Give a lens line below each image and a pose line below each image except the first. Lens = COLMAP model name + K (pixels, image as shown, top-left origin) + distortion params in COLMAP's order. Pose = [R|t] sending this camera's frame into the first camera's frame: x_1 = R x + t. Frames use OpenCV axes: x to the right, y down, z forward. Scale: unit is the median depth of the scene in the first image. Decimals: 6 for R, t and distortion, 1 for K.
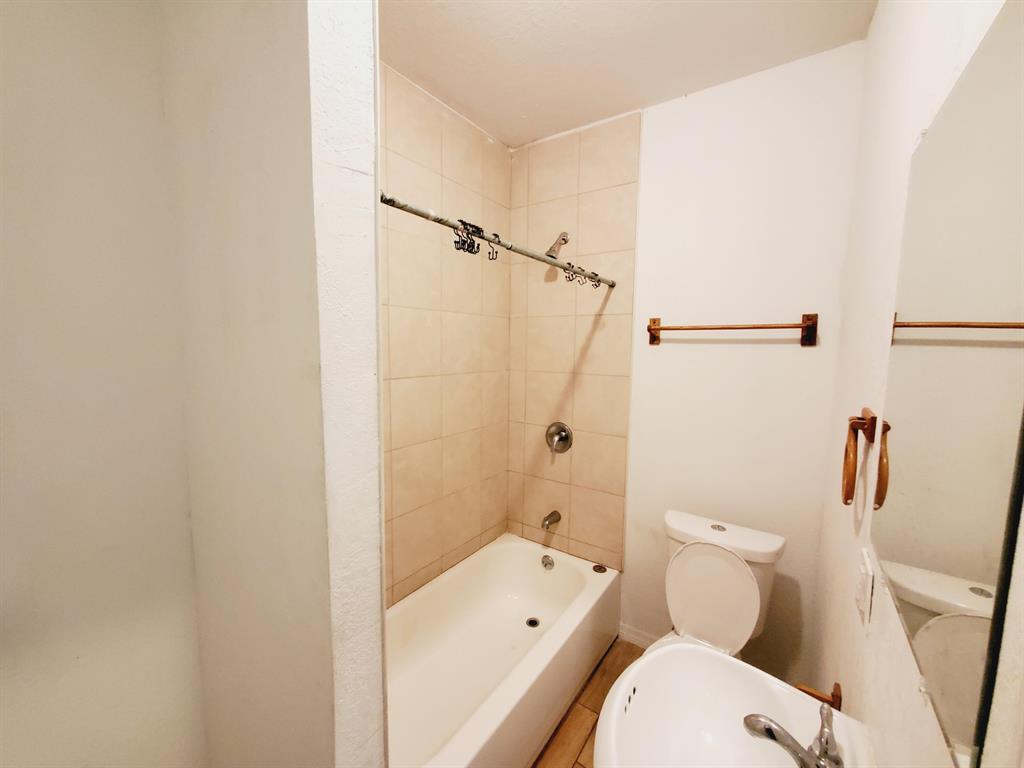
lens RADIAL K [[406.1, 0, 511.3], [0, 406.1, 382.9], [0, 0, 1]] dist [0.002077, -0.000848]
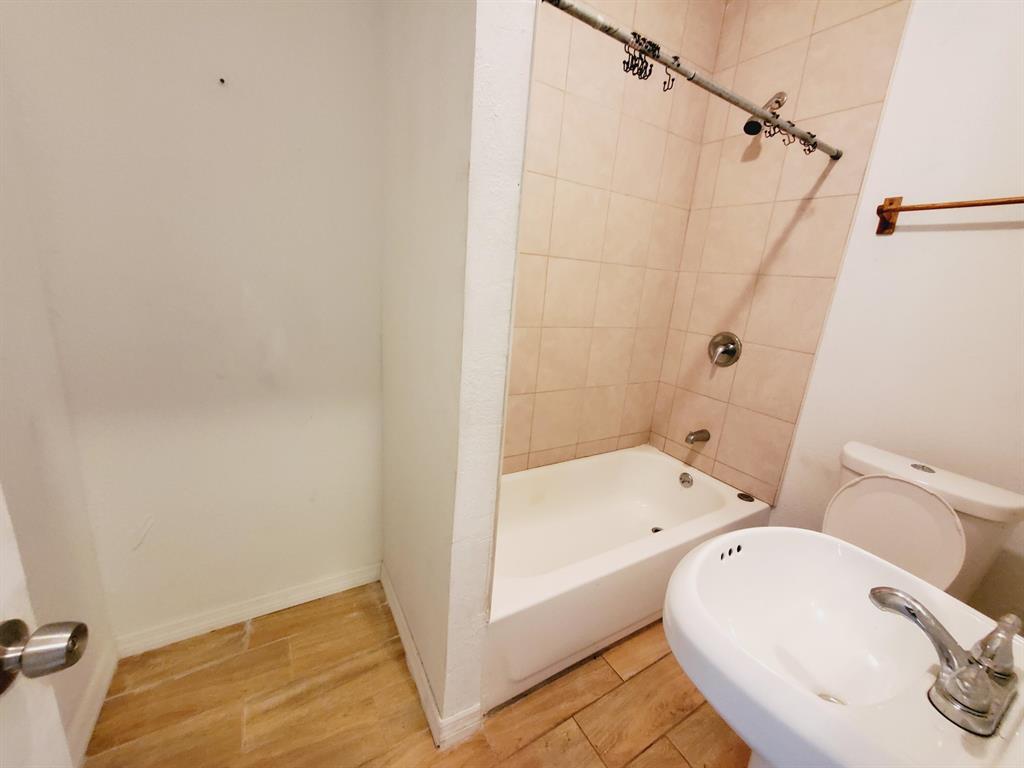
lens RADIAL K [[406.1, 0, 512.7], [0, 406.1, 382.5], [0, 0, 1]] dist [0.002077, -0.000848]
pose [[0.909079, 0.164956, -0.382576, 0.052408], [-0.109865, 0.980691, 0.161785, 0.121828], [0.401876, -0.105043, 0.909649, -0.002490]]
